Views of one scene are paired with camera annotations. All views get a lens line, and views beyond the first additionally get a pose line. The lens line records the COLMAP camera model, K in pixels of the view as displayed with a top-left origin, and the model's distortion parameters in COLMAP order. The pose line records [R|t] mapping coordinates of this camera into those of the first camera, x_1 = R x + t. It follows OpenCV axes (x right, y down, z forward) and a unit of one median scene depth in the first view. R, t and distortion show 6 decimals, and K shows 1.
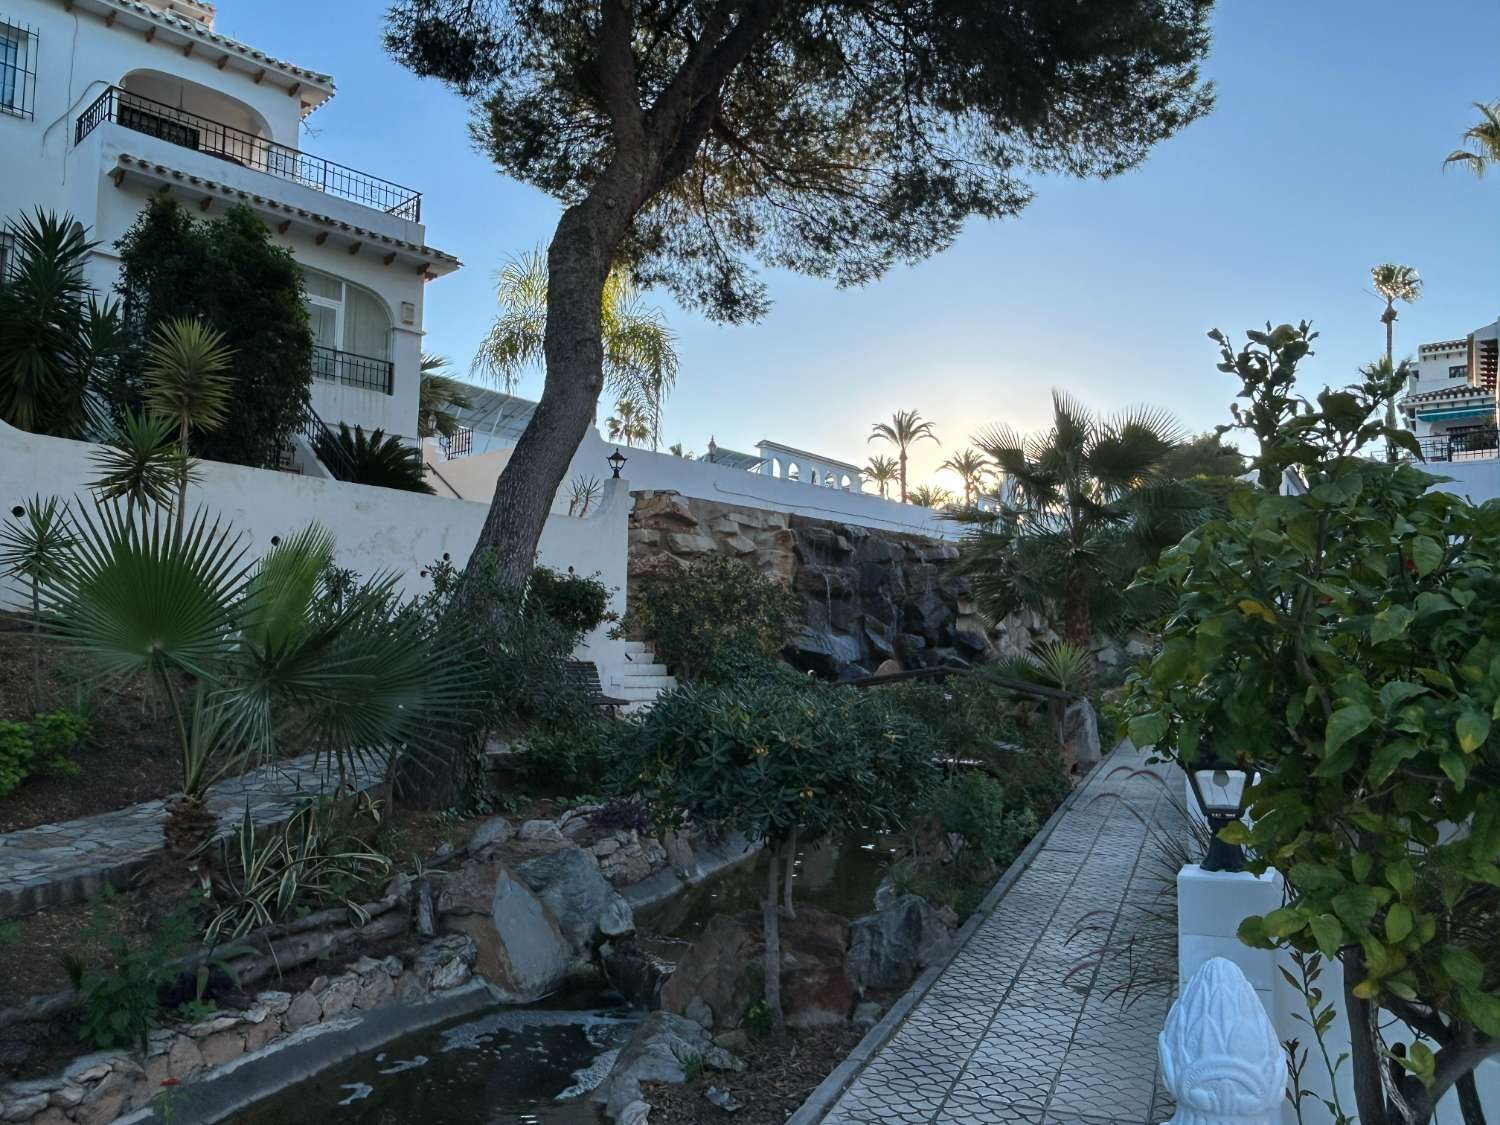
lens RADIAL K [[1105.2, 0, 750.0], [0, 1105.2, 562.5], [0, 0, 1]] dist [0.006208, 0.000475]
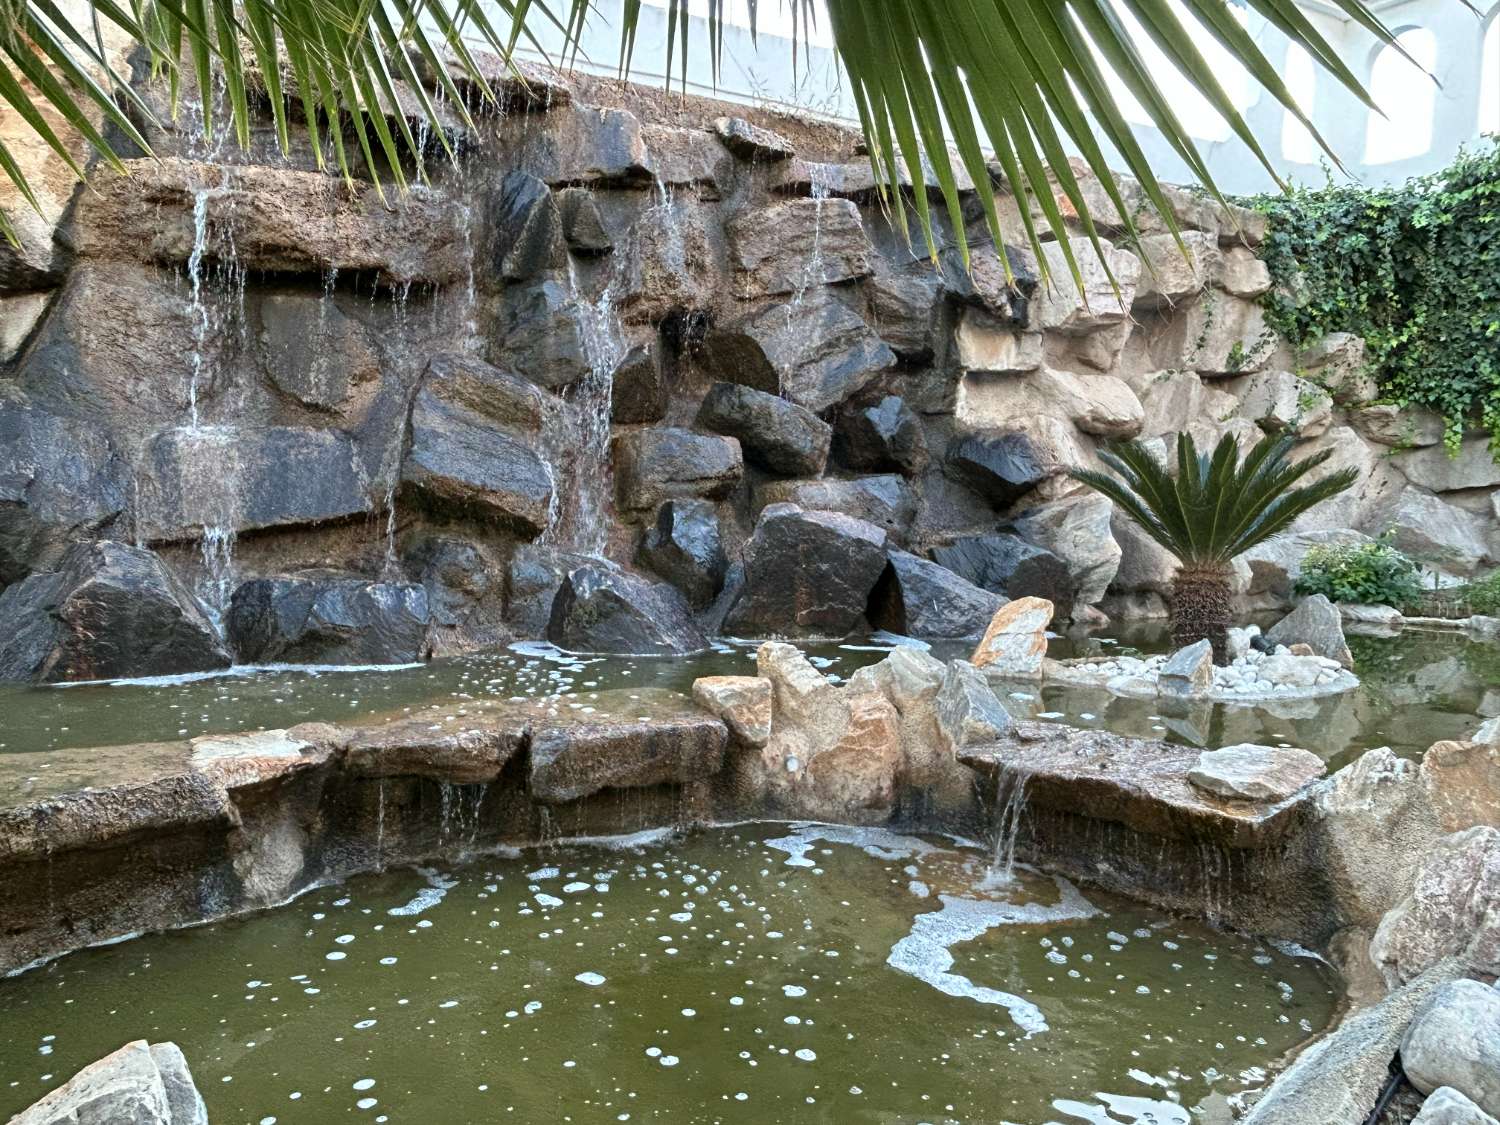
lens RADIAL K [[1105.2, 0, 750.0], [0, 1105.2, 562.5], [0, 0, 1]] dist [0.006208, 0.000475]
pose [[0.937788, 0.022492, -0.346479, 0.275610], [0.025557, 0.990721, 0.133487, 0.065071], [0.346266, -0.134038, 0.928512, 0.780763]]
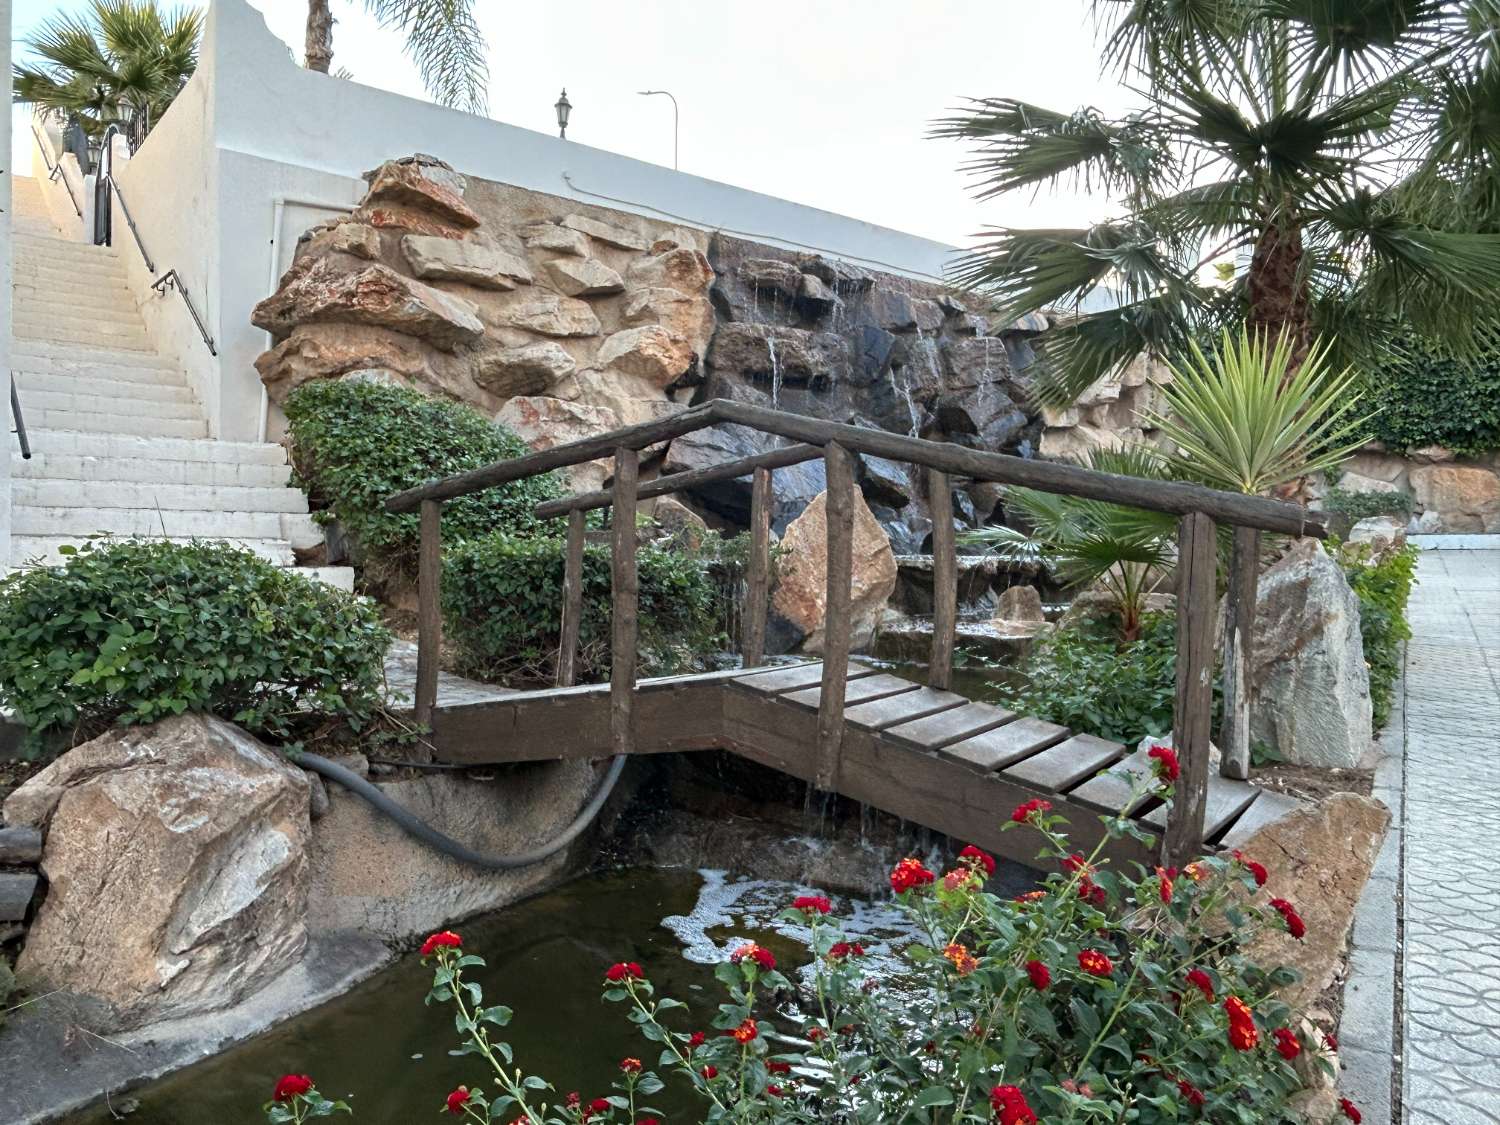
lens RADIAL K [[1105.2, 0, 750.0], [0, 1105.2, 562.5], [0, 0, 1]] dist [0.006208, 0.000475]
pose [[0.991409, -0.006163, -0.130655, 0.126105], [0.019747, 0.994493, 0.102930, 0.062466], [0.129302, -0.104625, 0.986070, 0.453238]]
